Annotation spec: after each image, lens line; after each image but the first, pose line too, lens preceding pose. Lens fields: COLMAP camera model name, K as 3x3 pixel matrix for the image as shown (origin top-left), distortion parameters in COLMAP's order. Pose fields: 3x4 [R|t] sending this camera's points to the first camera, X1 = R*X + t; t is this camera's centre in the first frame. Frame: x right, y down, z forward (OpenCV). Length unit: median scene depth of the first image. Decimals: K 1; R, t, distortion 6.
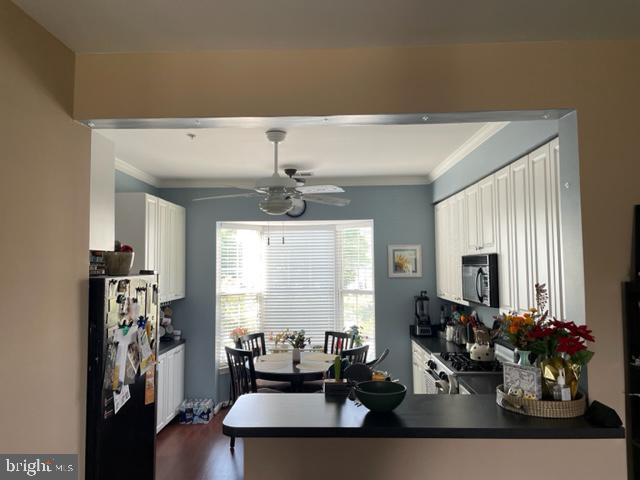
lens RADIAL K [[474.1, 0, 313.3], [0, 474.1, 246.9], [0, 0, 1]] dist [0.081797, -0.120971]
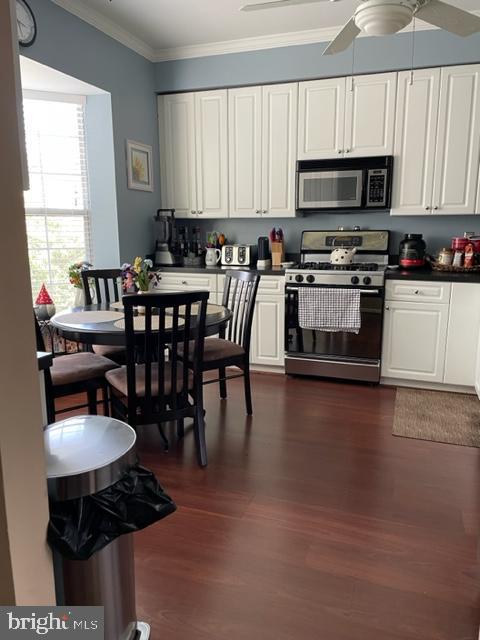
lens RADIAL K [[471.2, 0, 240.0], [0, 471.2, 320.0], [0, 0, 1]] dist [0.088997, -0.120476]
pose [[0.311068, -0.175387, 0.934064, -0.494737], [-0.039752, 0.979563, 0.197169, 0.112540], [-0.949556, -0.098464, 0.297738, 0.630198]]
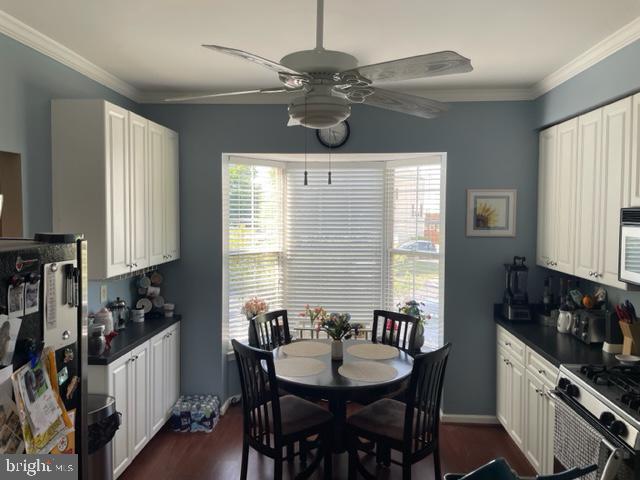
lens RADIAL K [[471.2, 0, 320.0], [0, 471.2, 240.0], [0, 0, 1]] dist [0.088997, -0.120476]
pose [[0.999618, 0.015752, -0.022729, -0.042028], [-0.013389, 0.994832, 0.100648, 0.002667], [0.024196, -0.100305, 0.994662, 0.306703]]
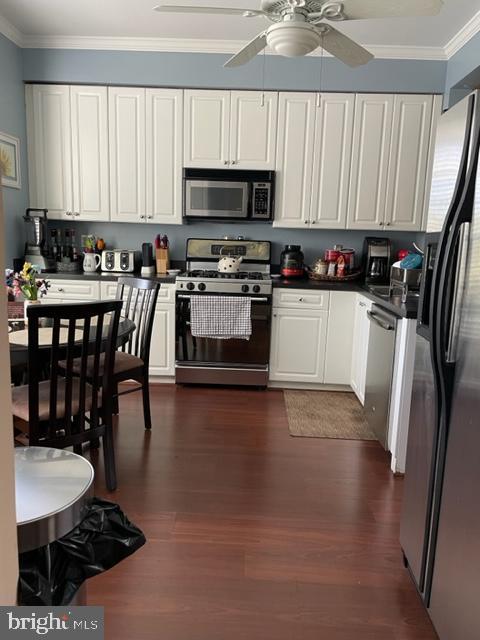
lens RADIAL K [[474.1, 0, 240.0], [0, 474.1, 320.0], [0, 0, 1]] dist [0.081797, -0.120971]
pose [[0.009807, -0.164378, 0.986349, -0.497335], [-0.074653, 0.983523, 0.164649, 0.115176], [-0.997161, -0.075249, -0.002625, 0.685769]]
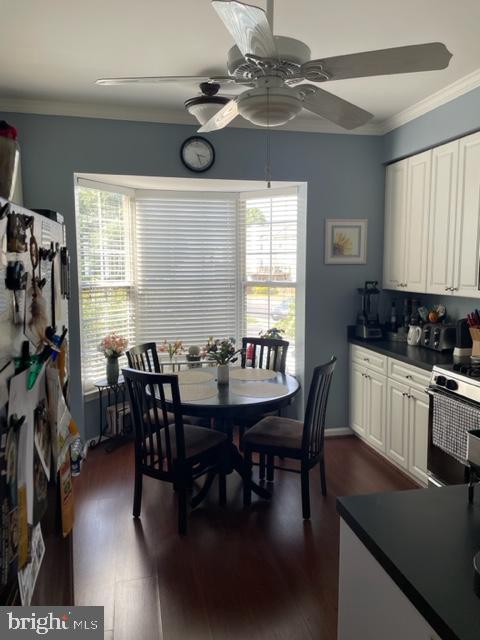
lens RADIAL K [[471.2, 0, 240.0], [0, 471.2, 320.0], [0, 0, 1]] dist [0.088997, -0.120476]
pose [[0.966781, -0.022119, 0.254646, -0.163940], [-0.017502, 0.988182, 0.152280, 0.042042], [-0.255004, -0.151679, 0.954969, 0.321673]]
